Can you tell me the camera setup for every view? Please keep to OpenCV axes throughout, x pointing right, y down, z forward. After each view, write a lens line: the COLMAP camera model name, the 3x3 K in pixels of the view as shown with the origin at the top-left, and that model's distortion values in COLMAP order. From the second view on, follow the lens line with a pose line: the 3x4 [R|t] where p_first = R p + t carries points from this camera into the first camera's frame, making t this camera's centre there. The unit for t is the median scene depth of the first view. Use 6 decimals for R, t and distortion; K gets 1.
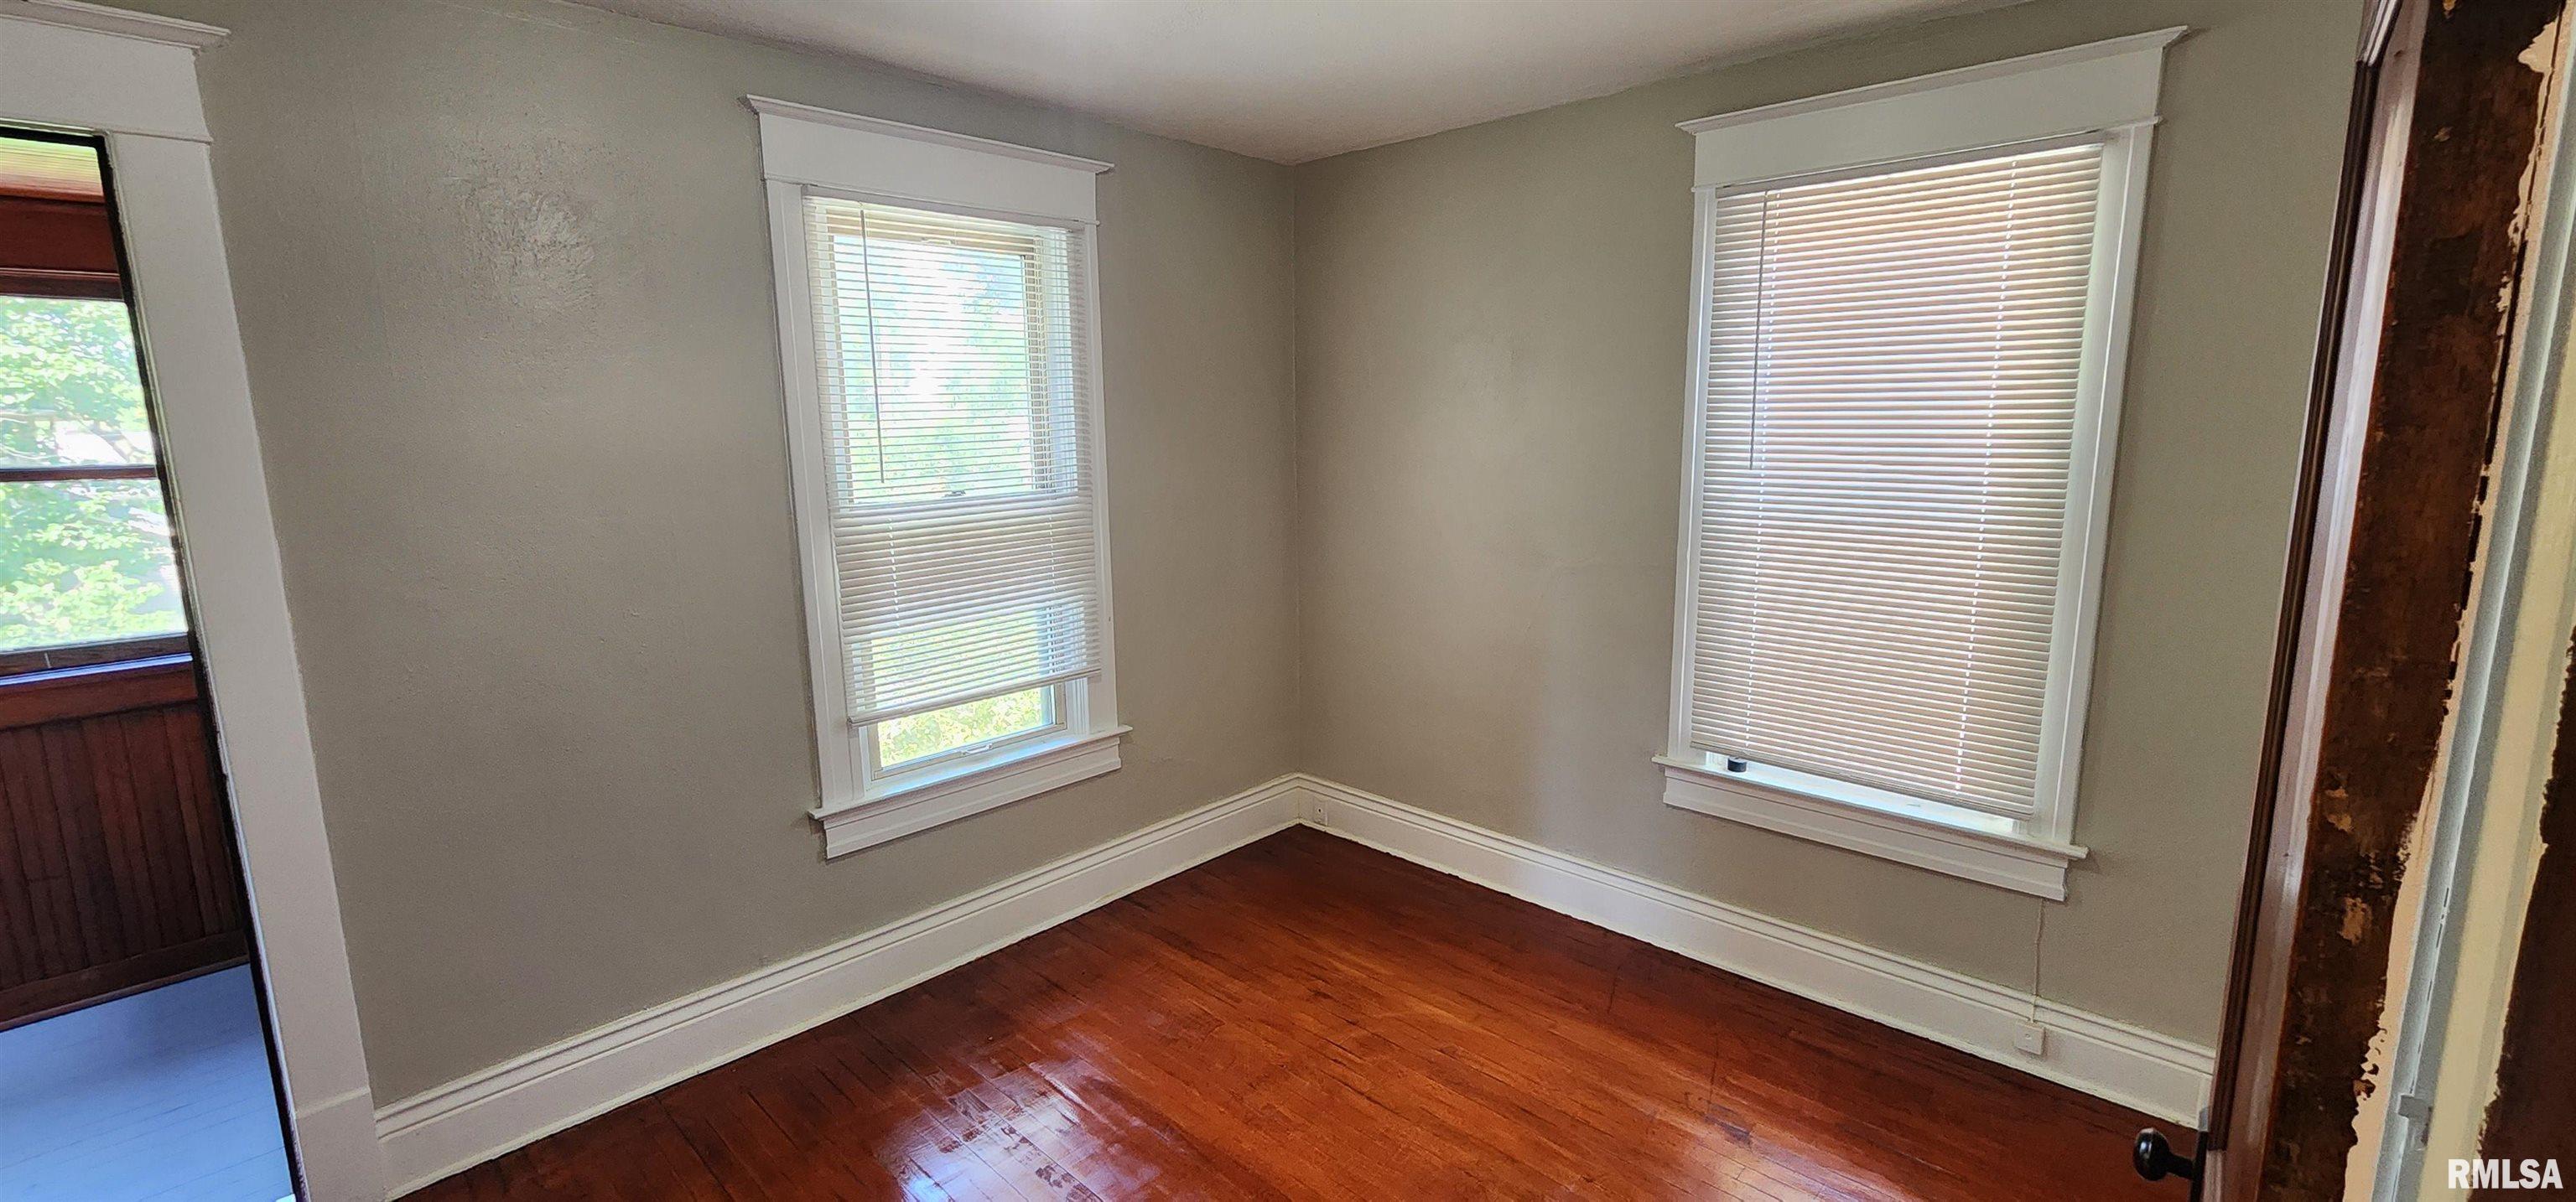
lens RADIAL K [[1073.6, 0, 1288.0], [0, 1073.6, 601.0], [0, 0, 1]] dist [-0.000138, 0.000404]
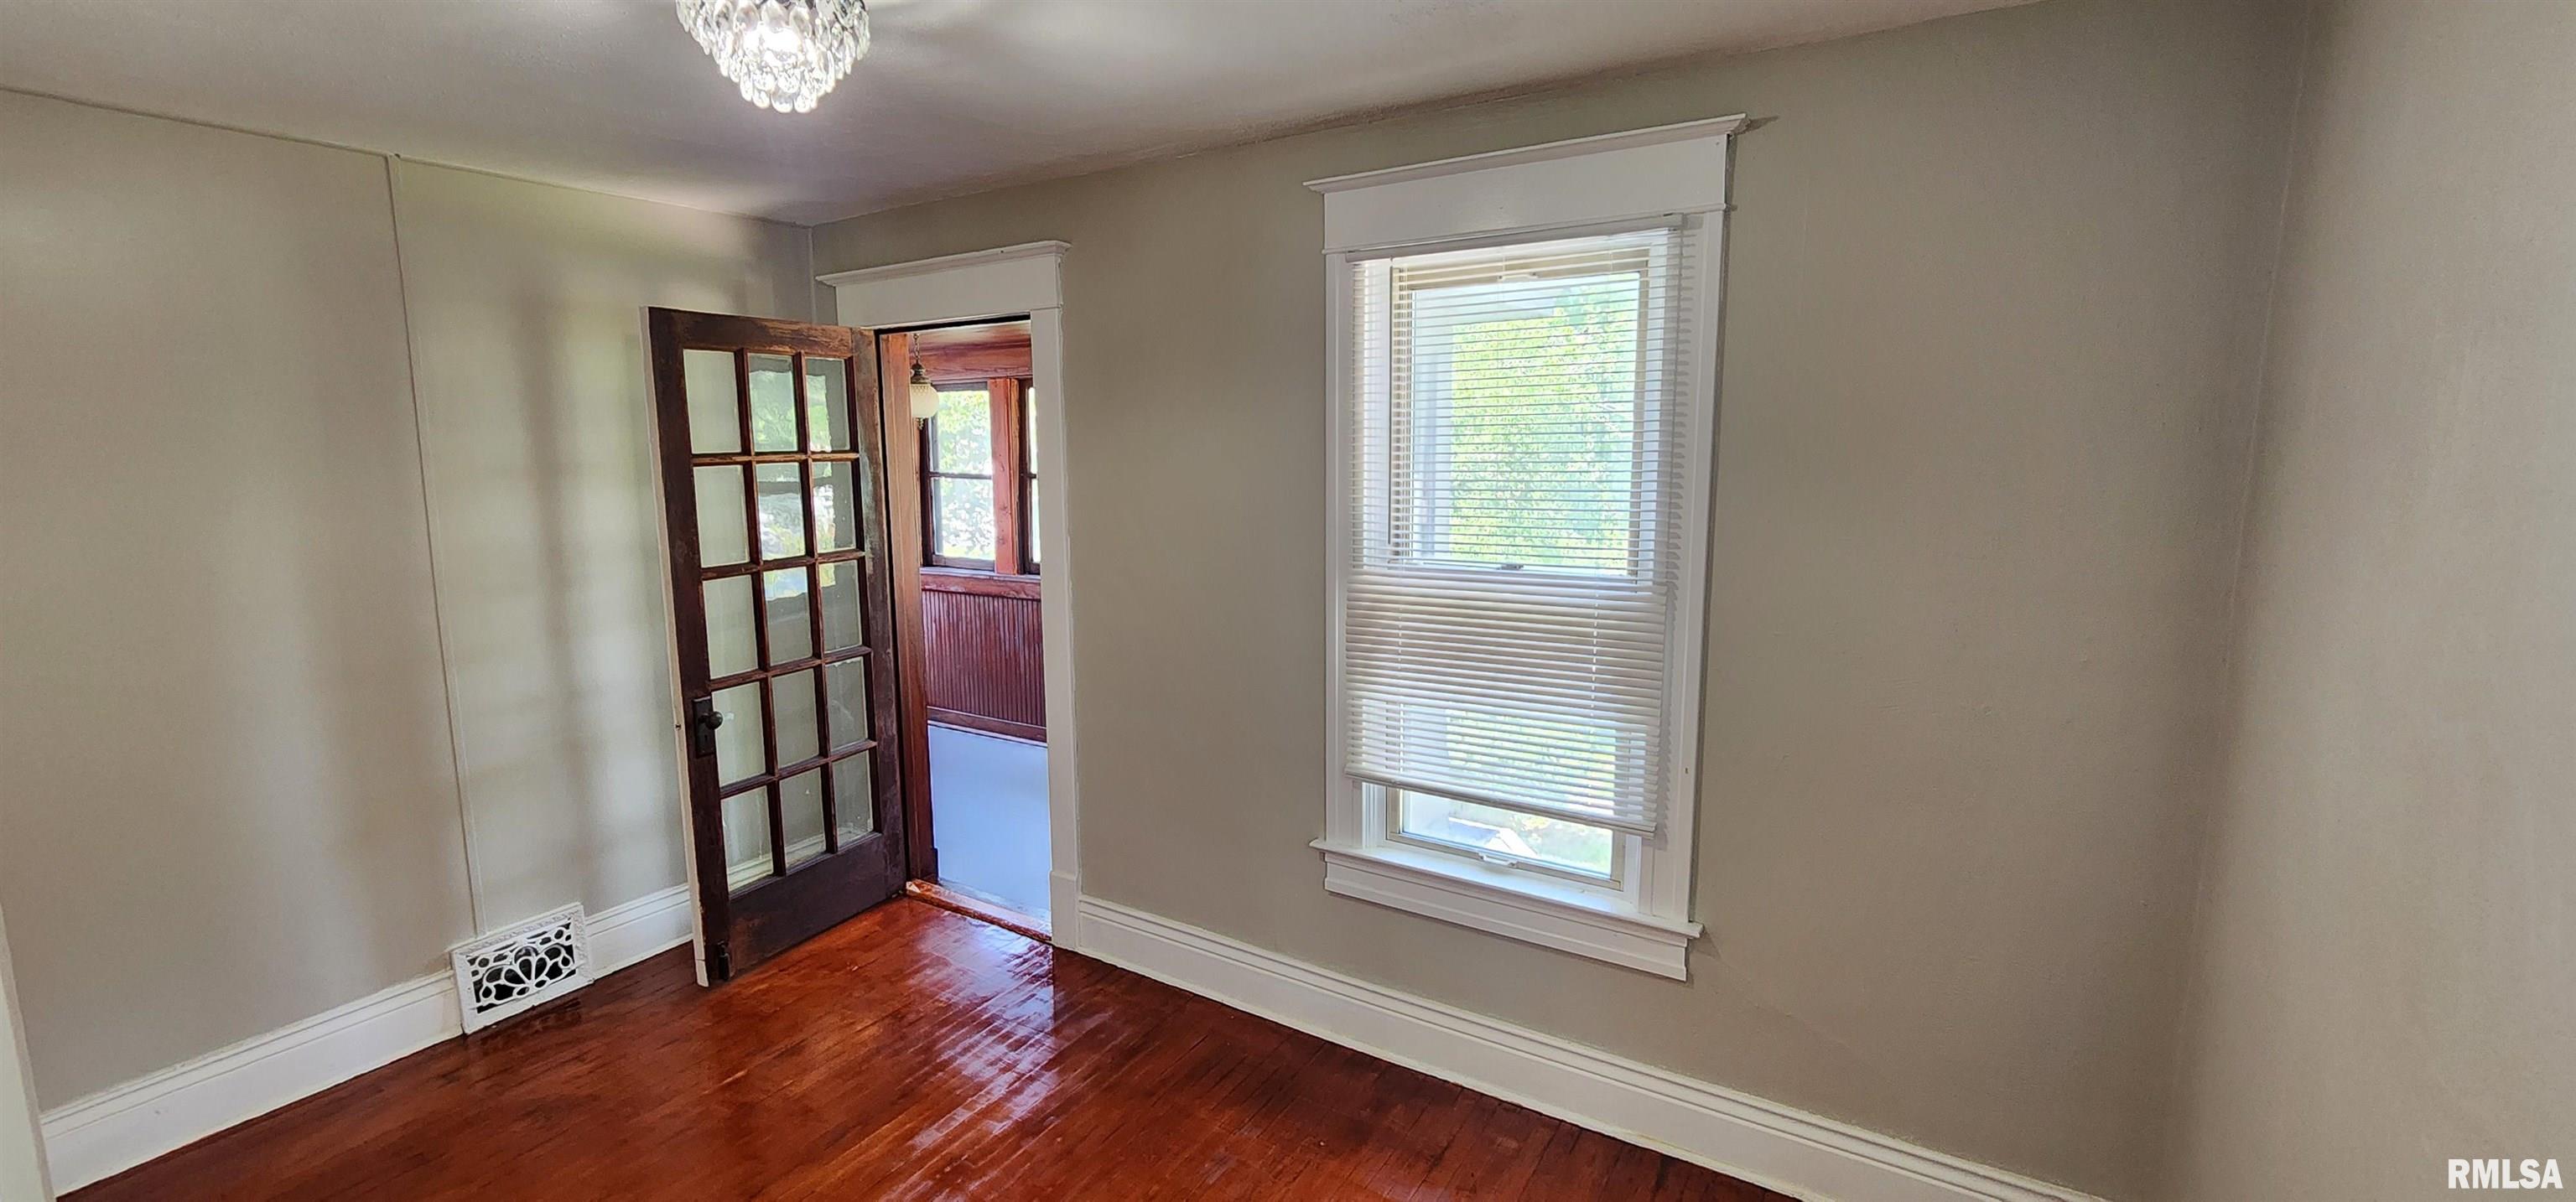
lens RADIAL K [[1062.6, 0, 1288.0], [0, 1062.6, 601.0], [0, 0, 1]] dist [-0.002444, -0.000050]
pose [[0.193900, 0.163418, -0.967314, 0.517683], [-0.163784, 0.977582, 0.132322, -0.165952], [0.967253, 0.132773, 0.216319, 0.684706]]
